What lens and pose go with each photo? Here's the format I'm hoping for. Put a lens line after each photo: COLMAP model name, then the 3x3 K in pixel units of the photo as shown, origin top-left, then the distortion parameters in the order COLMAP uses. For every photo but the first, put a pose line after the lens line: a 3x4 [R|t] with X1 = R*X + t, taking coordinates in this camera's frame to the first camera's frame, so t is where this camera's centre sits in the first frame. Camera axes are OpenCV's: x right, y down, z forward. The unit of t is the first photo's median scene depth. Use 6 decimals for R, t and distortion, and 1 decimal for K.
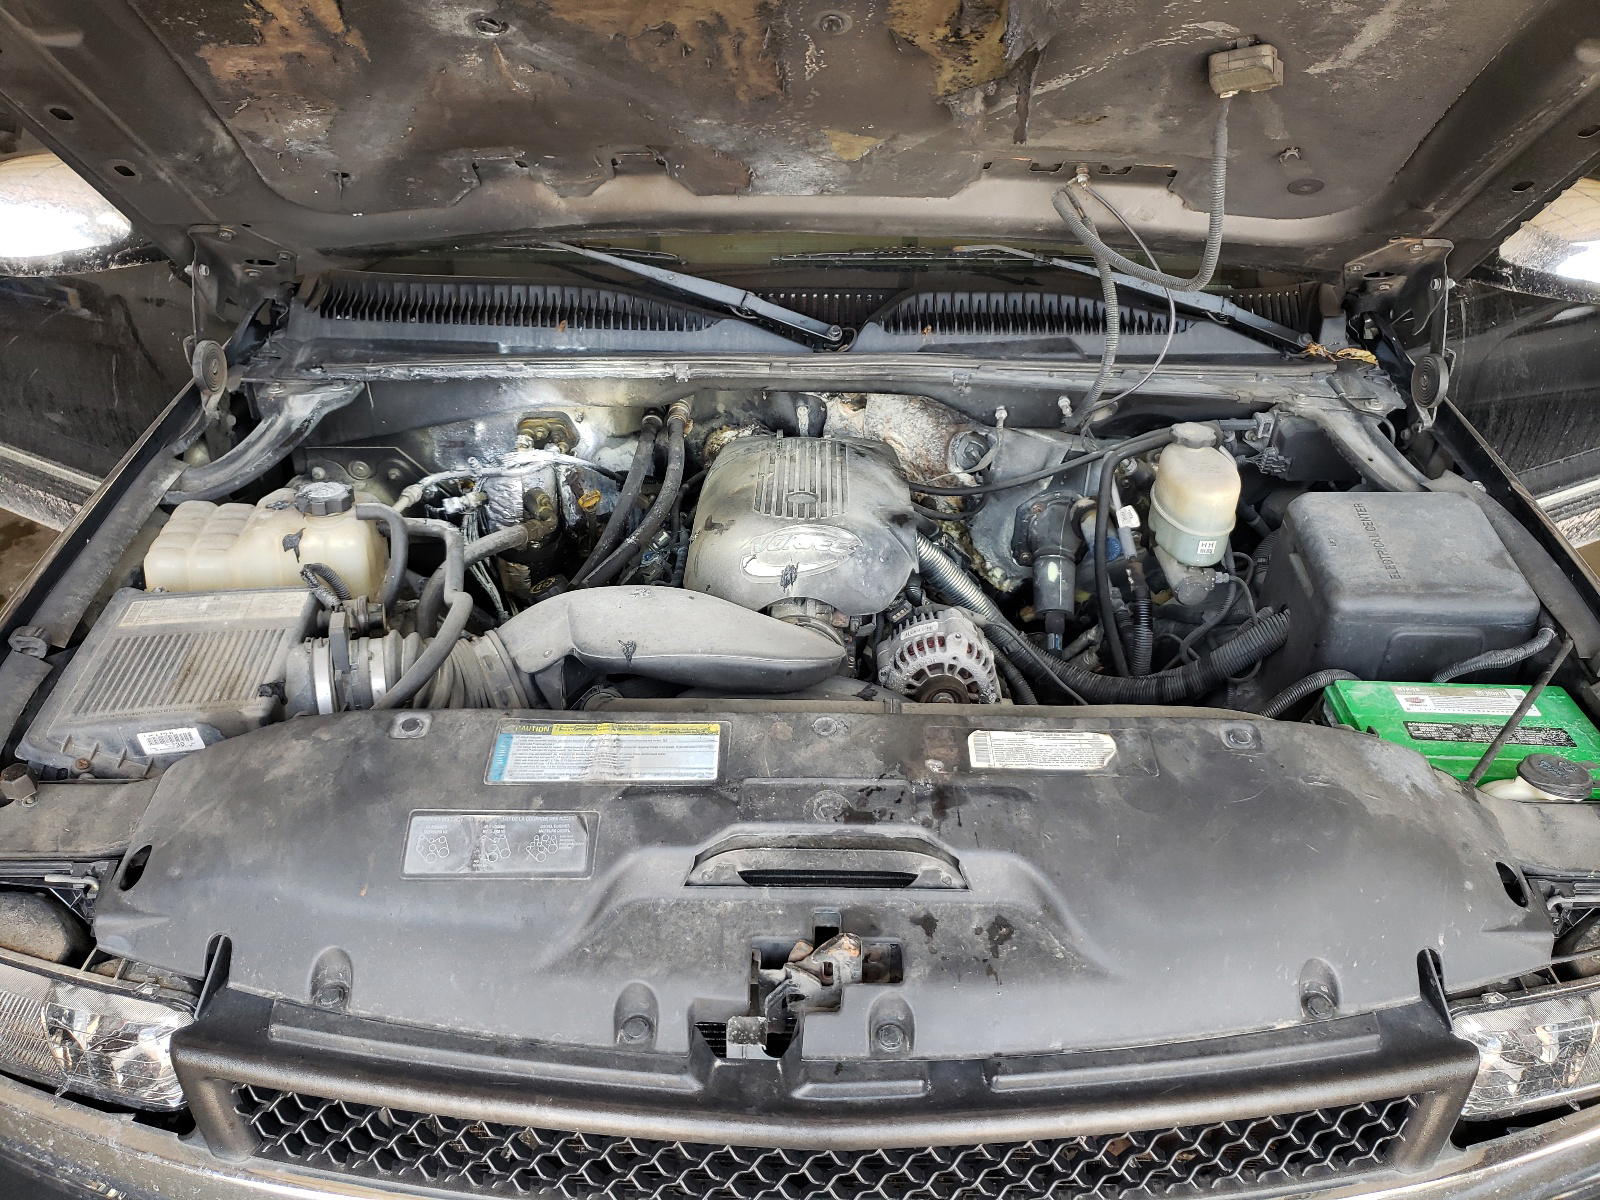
lens RADIAL K [[1193.3, 0, 838.7], [0, 1193.3, 605.8], [0, 0, 1]] dist [0.001603, -0.004431]
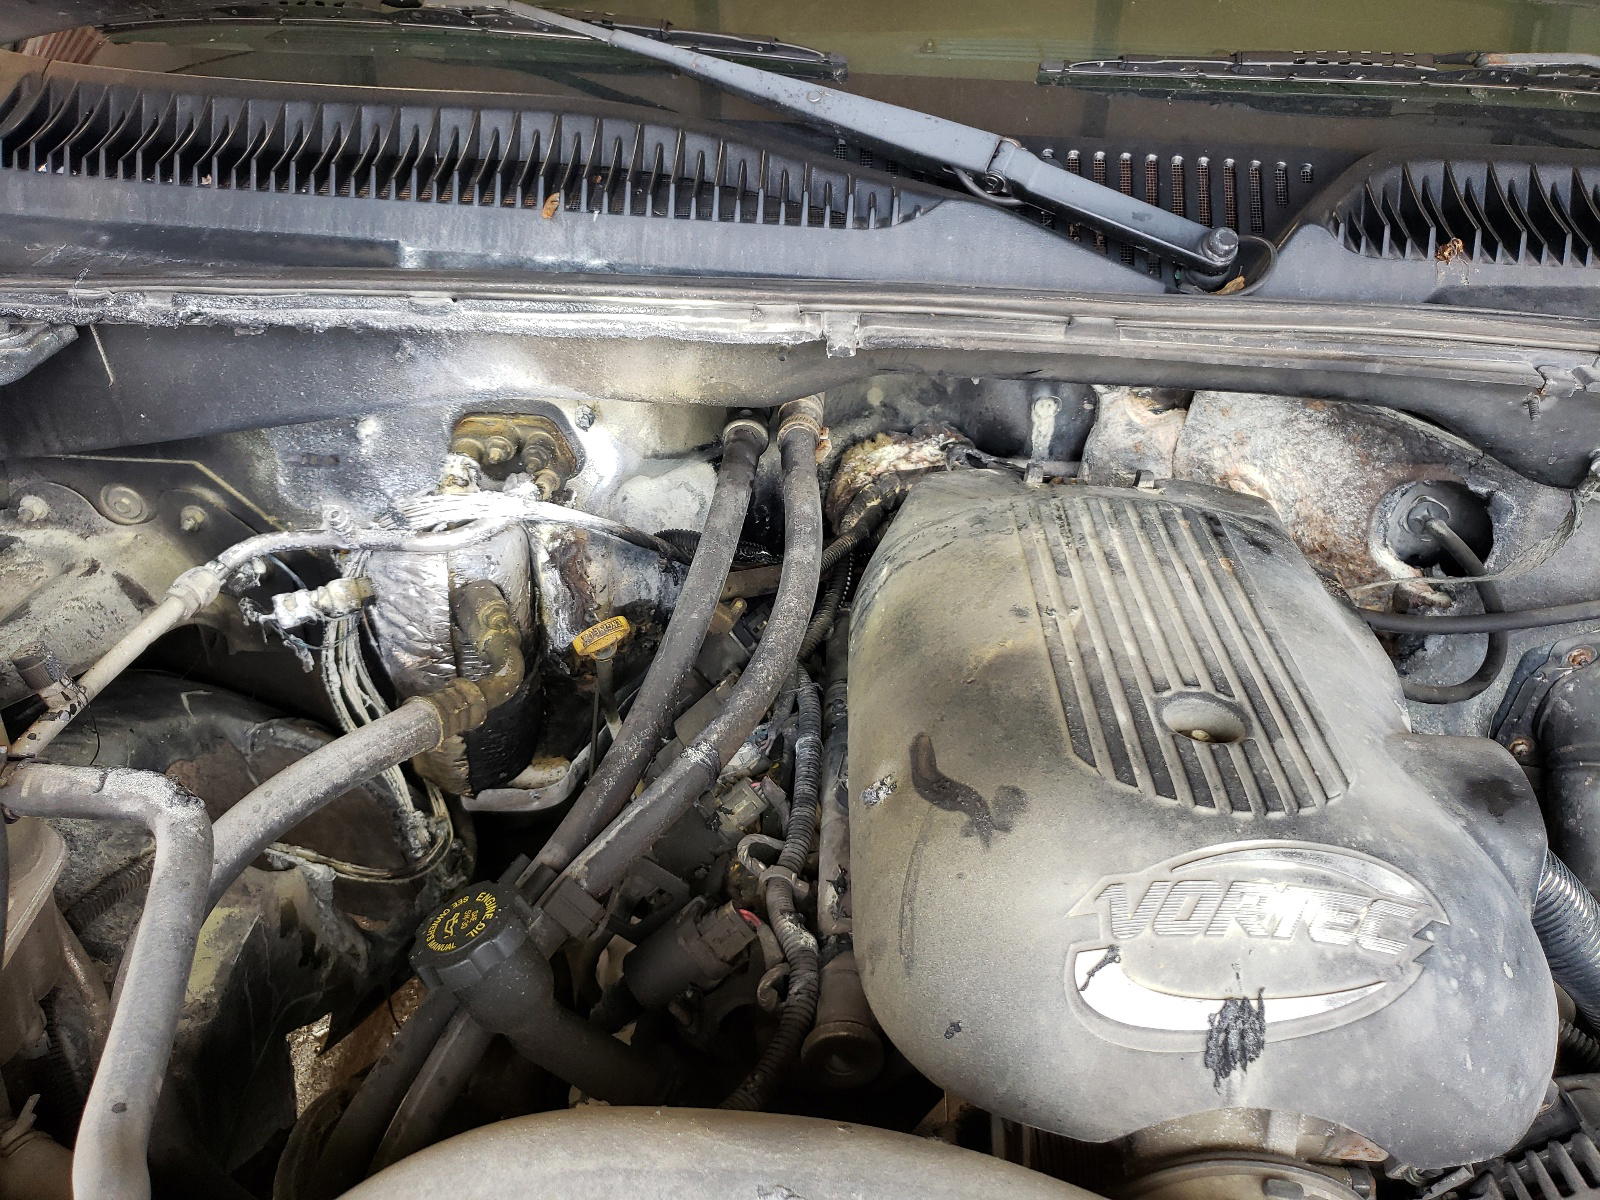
lens RADIAL K [[1254.9, 0, 793.6], [0, 1254.9, 594.9], [0, 0, 1]] dist [-0.002629, 0.004116]
pose [[0.997734, 0.048246, -0.046897, -0.119457], [-0.046305, 0.998060, 0.041628, -0.120224], [0.048815, -0.039362, 0.998032, 0.556776]]
